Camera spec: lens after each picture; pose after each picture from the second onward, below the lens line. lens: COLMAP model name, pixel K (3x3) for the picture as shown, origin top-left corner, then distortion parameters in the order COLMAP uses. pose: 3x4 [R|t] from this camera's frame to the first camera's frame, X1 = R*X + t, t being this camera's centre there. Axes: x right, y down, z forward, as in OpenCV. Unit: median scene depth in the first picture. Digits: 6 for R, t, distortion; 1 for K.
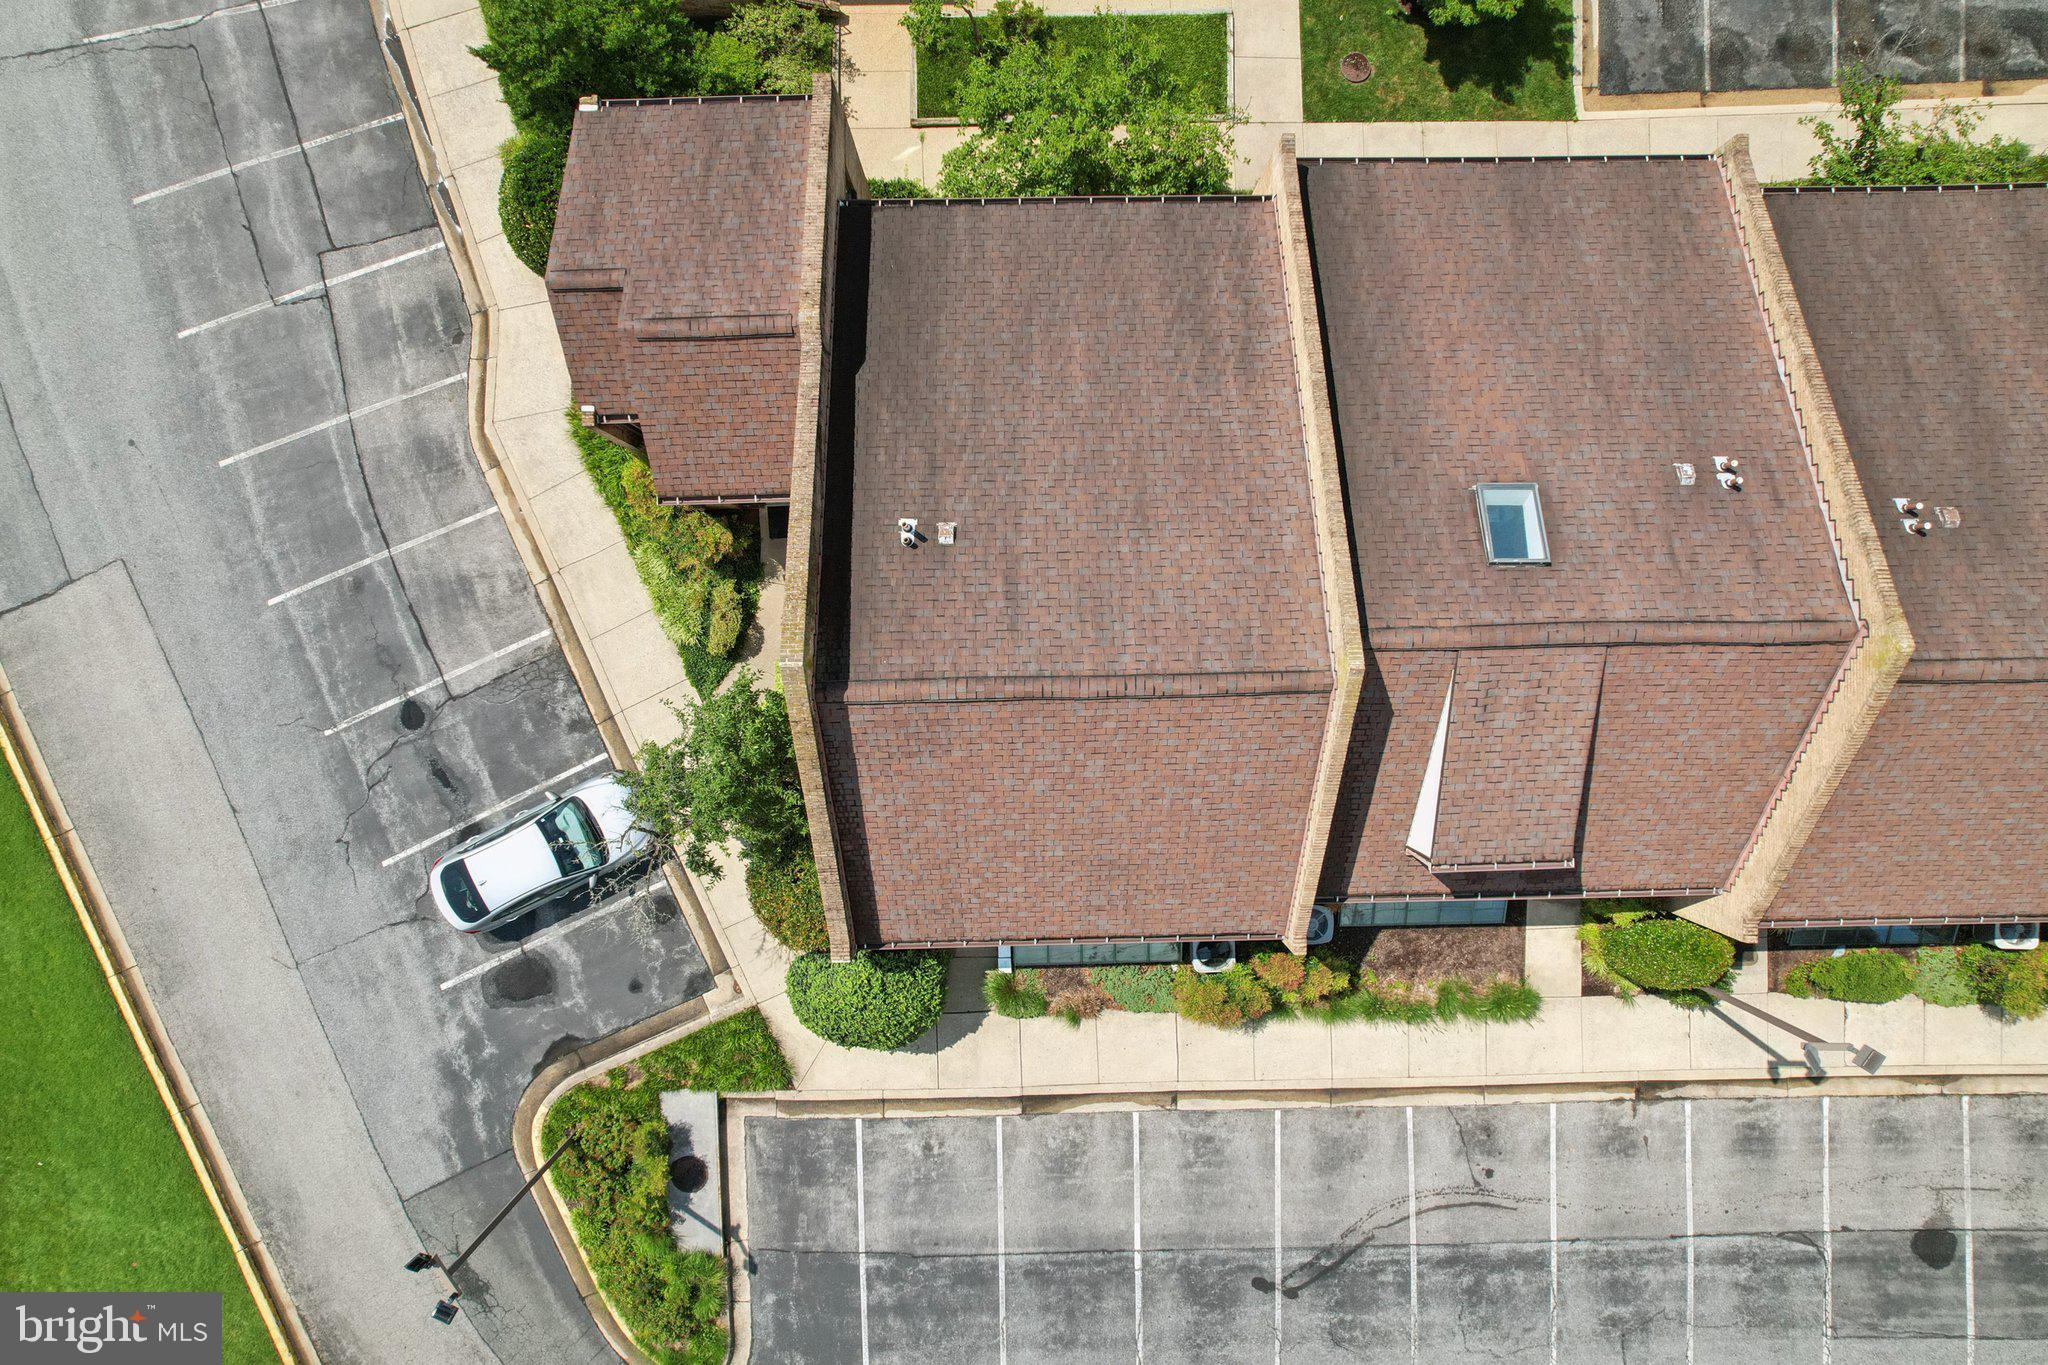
lens RADIAL K [[1223.3, 0, 1024.0], [0, 1223.3, 682.5], [0, 0, 1]] dist [-0.078412, 0.058338]
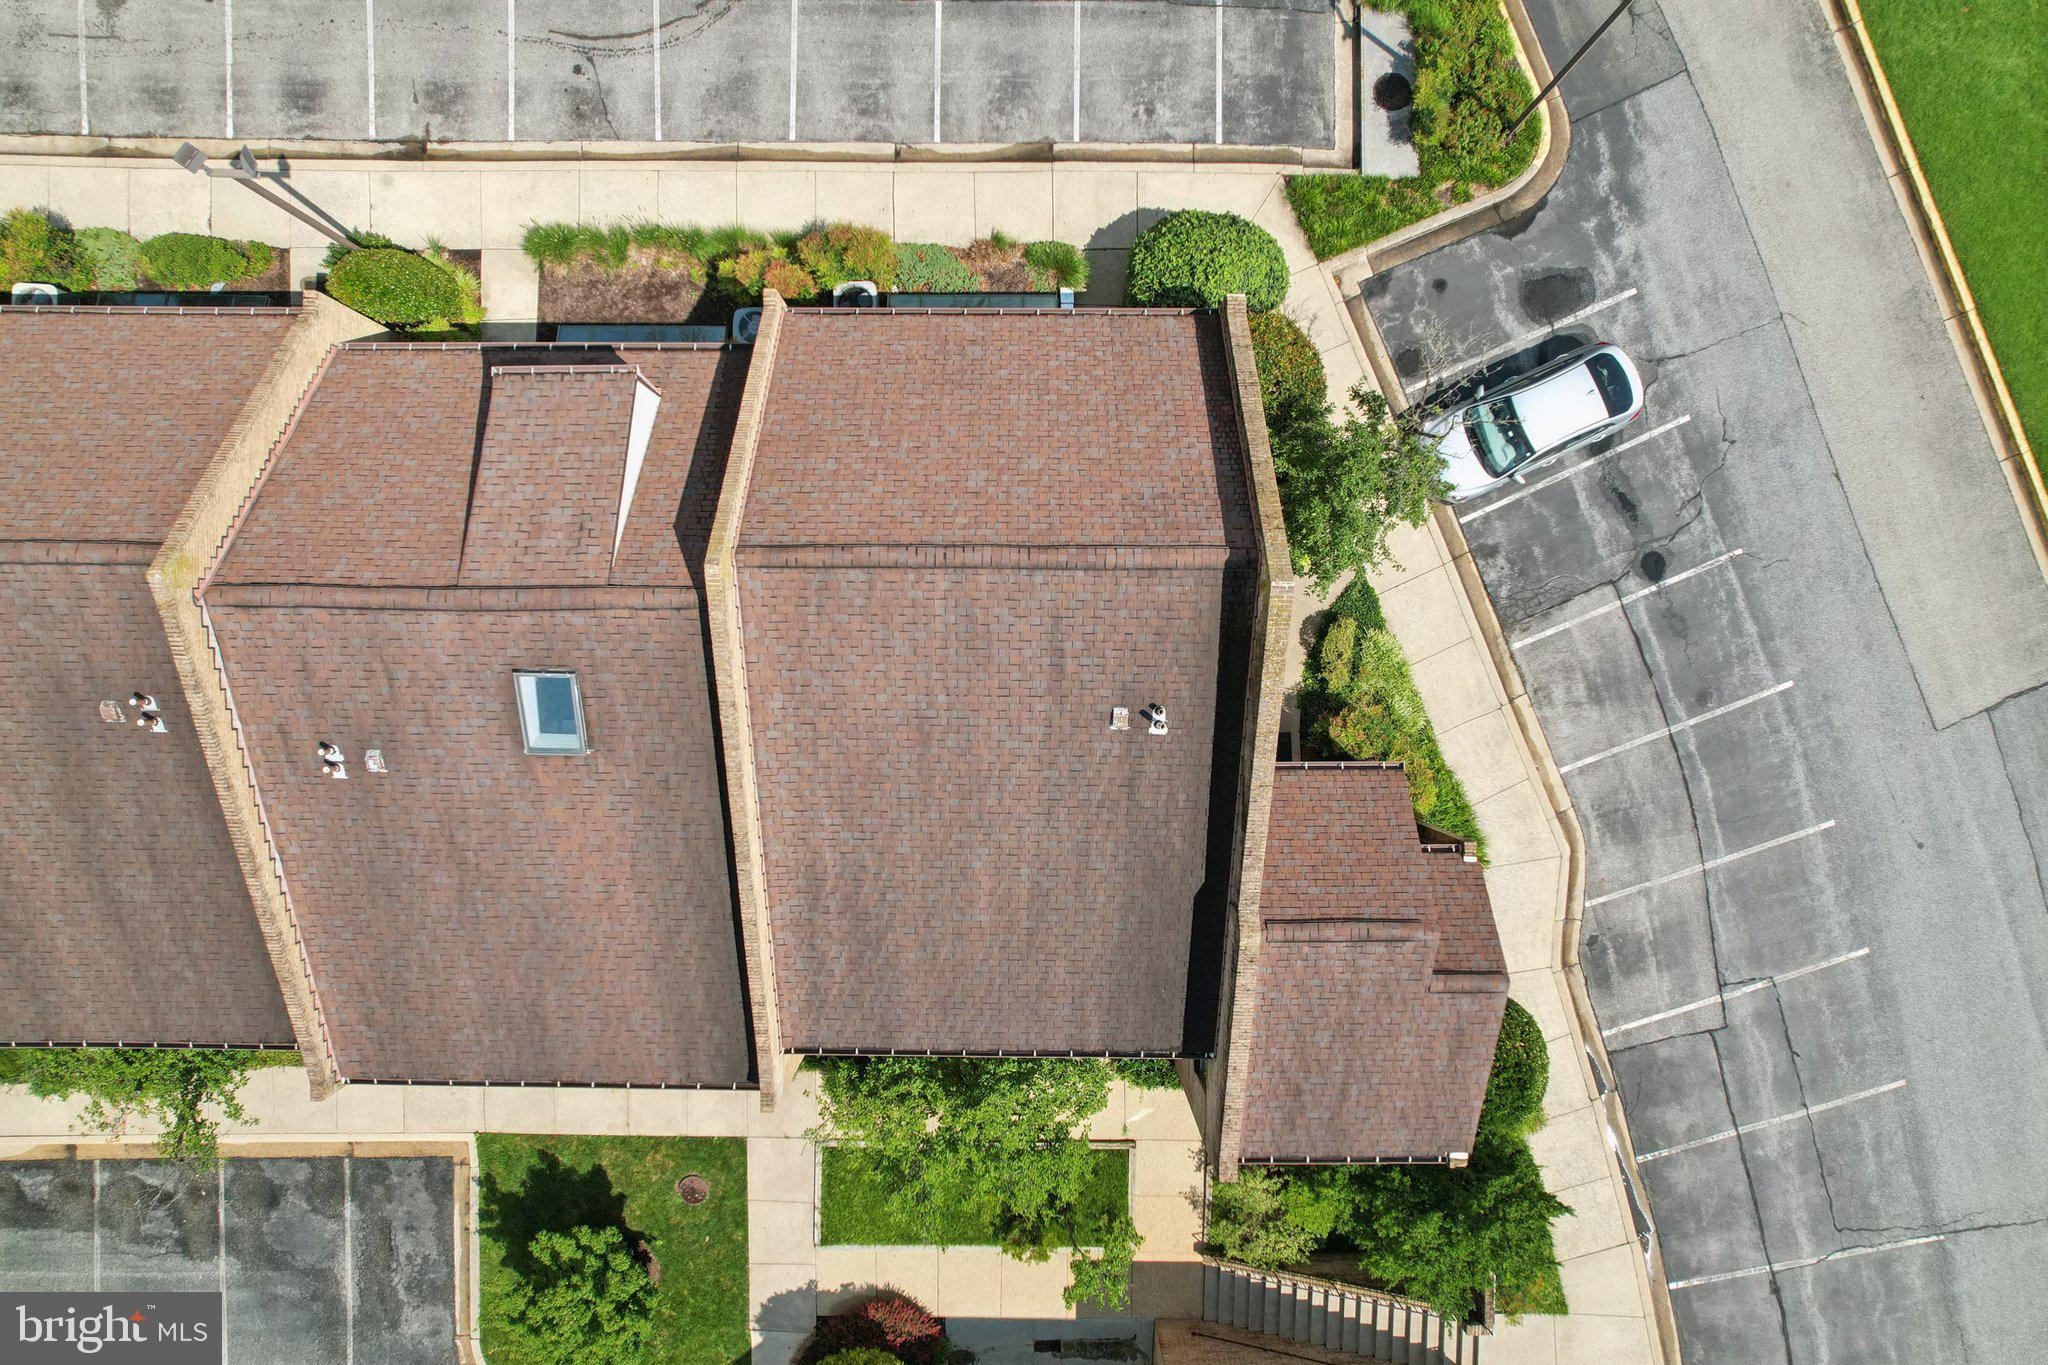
lens RADIAL K [[1220.8, 0, 1024.0], [0, 1220.8, 682.5], [0, 0, 1]] dist [-0.080870, 0.061521]
pose [[-0.999676, -0.024999, -0.004843, 0.015640], [0.025175, -0.998856, -0.040658, -0.041832], [-0.003821, -0.040767, 0.999161, 0.005853]]
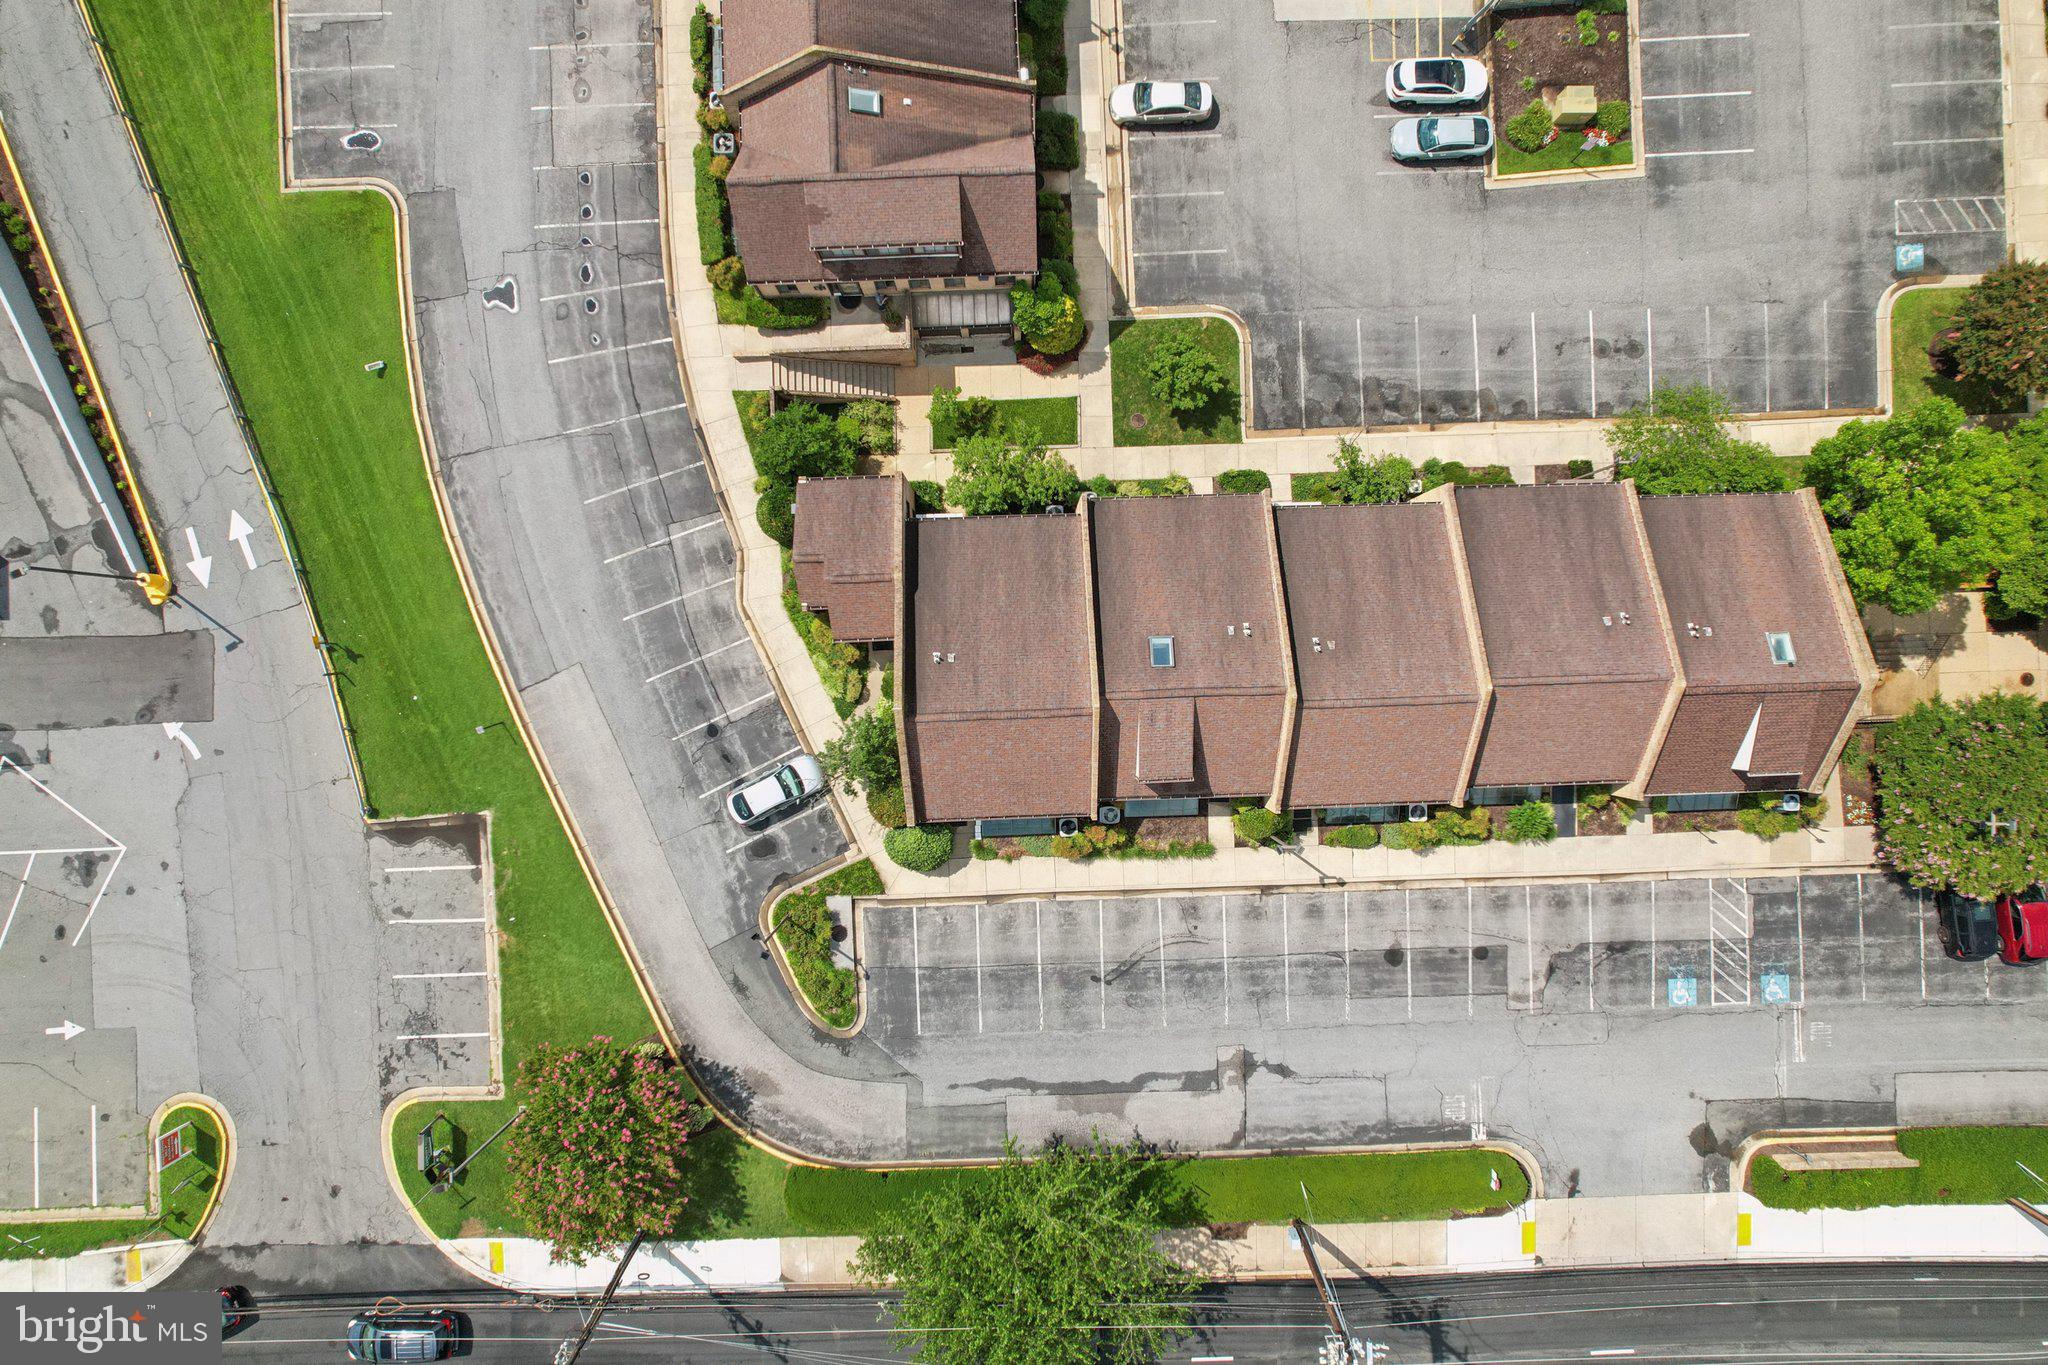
lens RADIAL K [[1223.3, 0, 1024.0], [0, 1223.3, 682.5], [0, 0, 1]] dist [-0.078412, 0.058338]
pose [[0.999879, -0.014899, 0.004498, 0.063338], [0.014964, 0.999776, -0.014945, -0.019982], [-0.004274, 0.015011, 0.999878, -1.281465]]
